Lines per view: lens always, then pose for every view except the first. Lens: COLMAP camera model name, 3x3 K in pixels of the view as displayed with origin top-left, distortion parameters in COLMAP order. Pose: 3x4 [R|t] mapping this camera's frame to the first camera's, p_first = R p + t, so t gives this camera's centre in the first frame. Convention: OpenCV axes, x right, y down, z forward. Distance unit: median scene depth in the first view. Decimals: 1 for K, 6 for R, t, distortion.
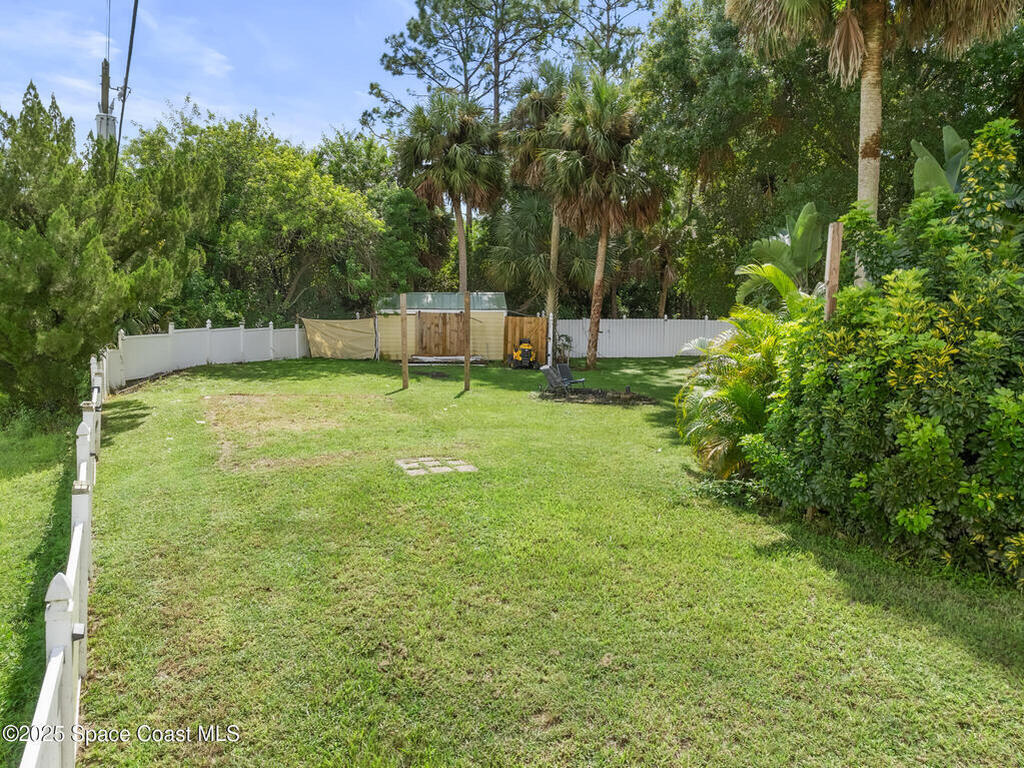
lens RADIAL K [[721.8, 0, 512.0], [0, 721.8, 384.0], [0, 0, 1]] dist [-0.045582, 0.010753]
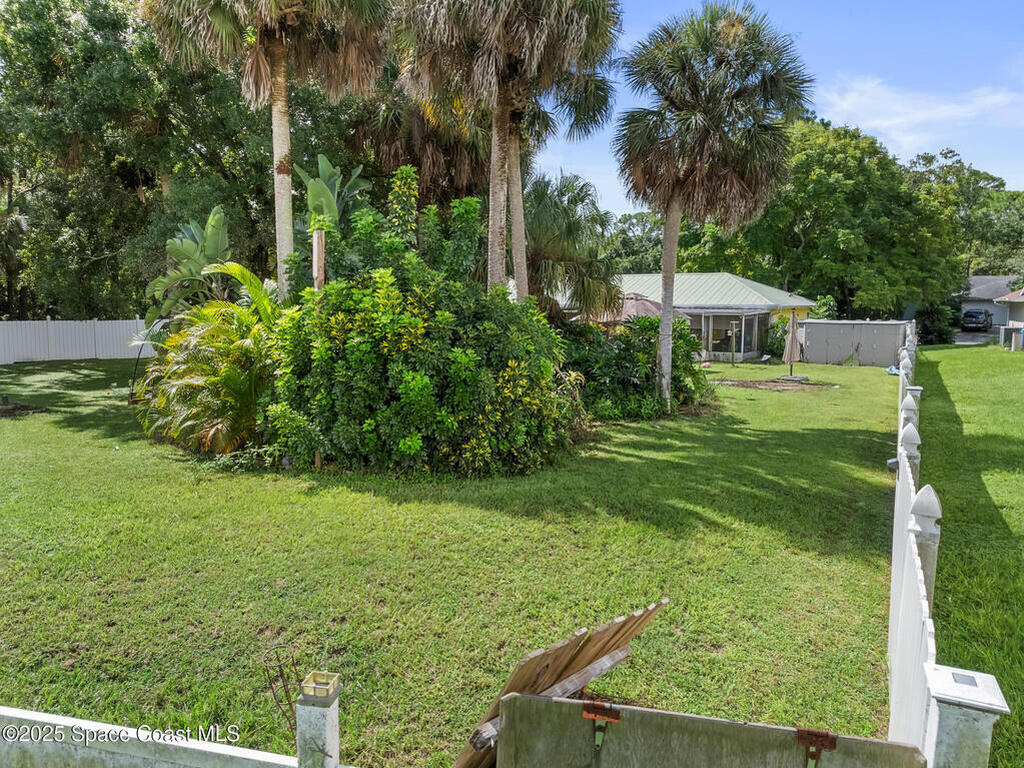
lens RADIAL K [[721.8, 0, 512.0], [0, 721.8, 384.0], [0, 0, 1]] dist [-0.045582, 0.010753]
pose [[0.624278, -0.096126, 0.775266, -0.374983], [0.093554, 0.994458, 0.047971, 0.017257], [-0.775581, 0.042582, 0.629811, -0.065904]]
